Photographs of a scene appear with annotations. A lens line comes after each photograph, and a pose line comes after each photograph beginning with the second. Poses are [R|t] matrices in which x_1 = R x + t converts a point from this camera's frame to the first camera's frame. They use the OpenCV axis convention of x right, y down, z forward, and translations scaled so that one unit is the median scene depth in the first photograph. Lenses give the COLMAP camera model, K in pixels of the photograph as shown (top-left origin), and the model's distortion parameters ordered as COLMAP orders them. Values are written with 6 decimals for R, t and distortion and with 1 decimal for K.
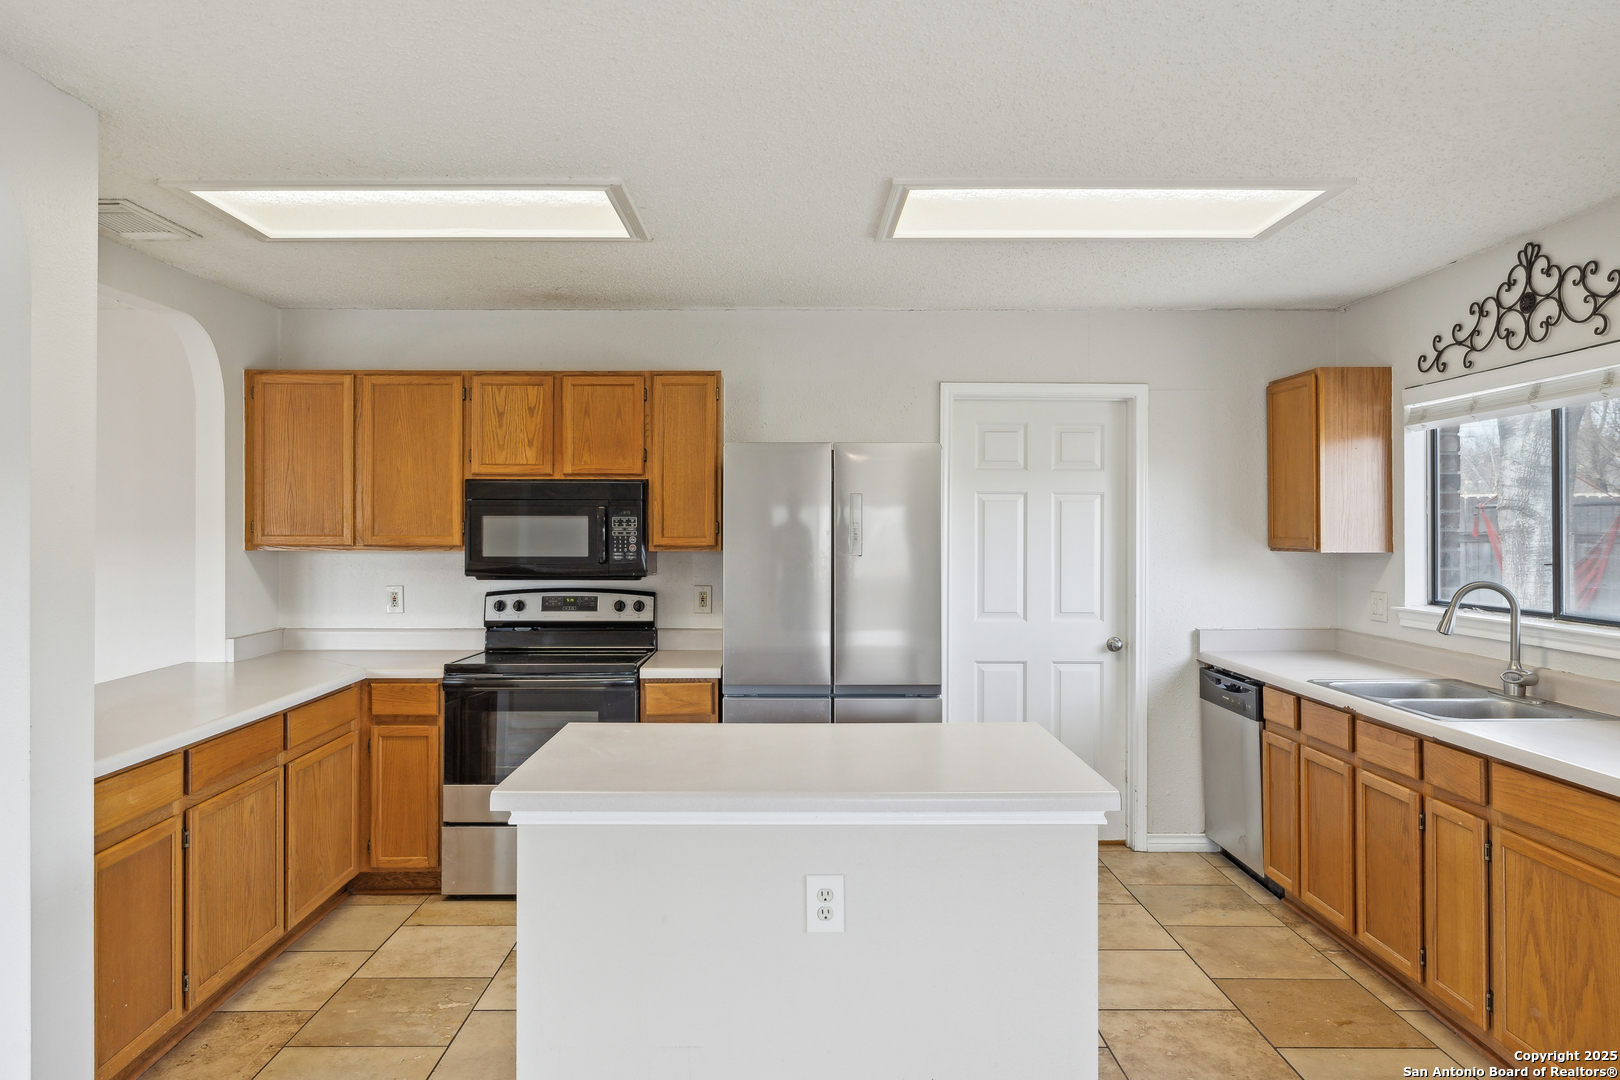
lens RADIAL K [[1093.9, 0, 810.0], [0, 1093.9, 540.0], [0, 0, 1]] dist [0.003451, -0.001833]
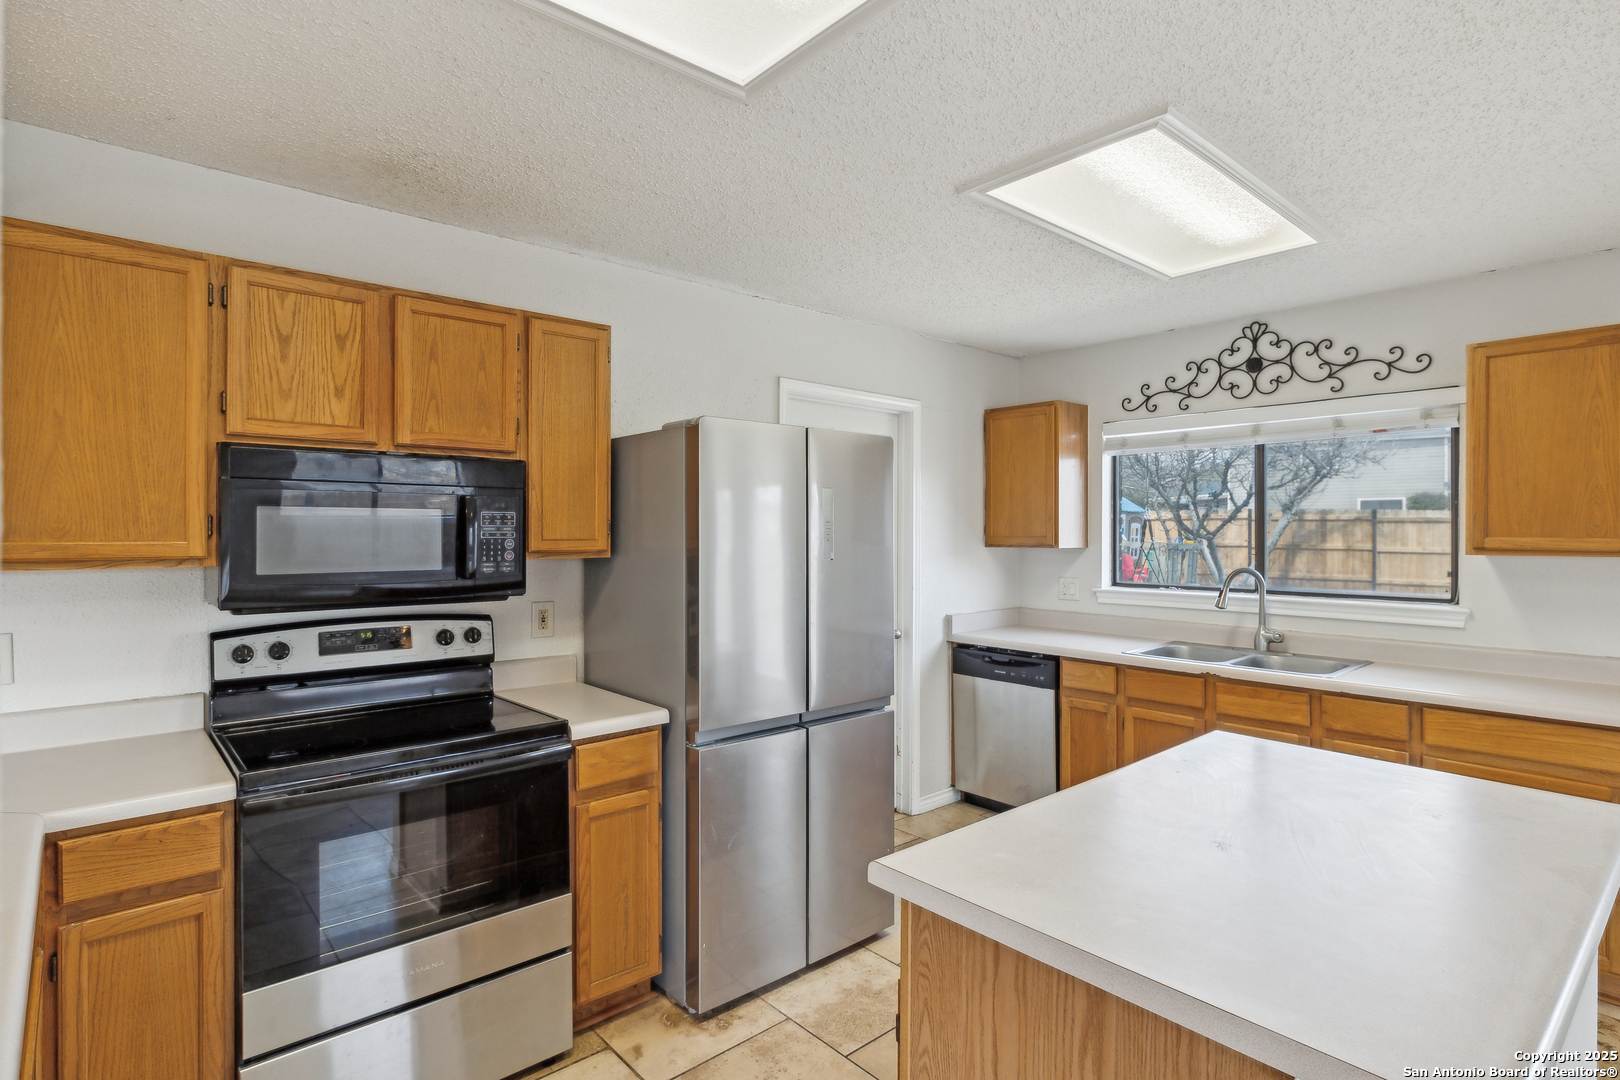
lens RADIAL K [[819.8, 0, 810.0], [0, 819.8, 540.0], [0, 0, 1]] dist [-0.001593, -0.000512]
pose [[0.759418, -0.008177, 0.650552, -0.361489], [0.007031, 0.999966, 0.004362, -0.003737], [-0.650565, 0.001262, 0.759449, 0.472461]]
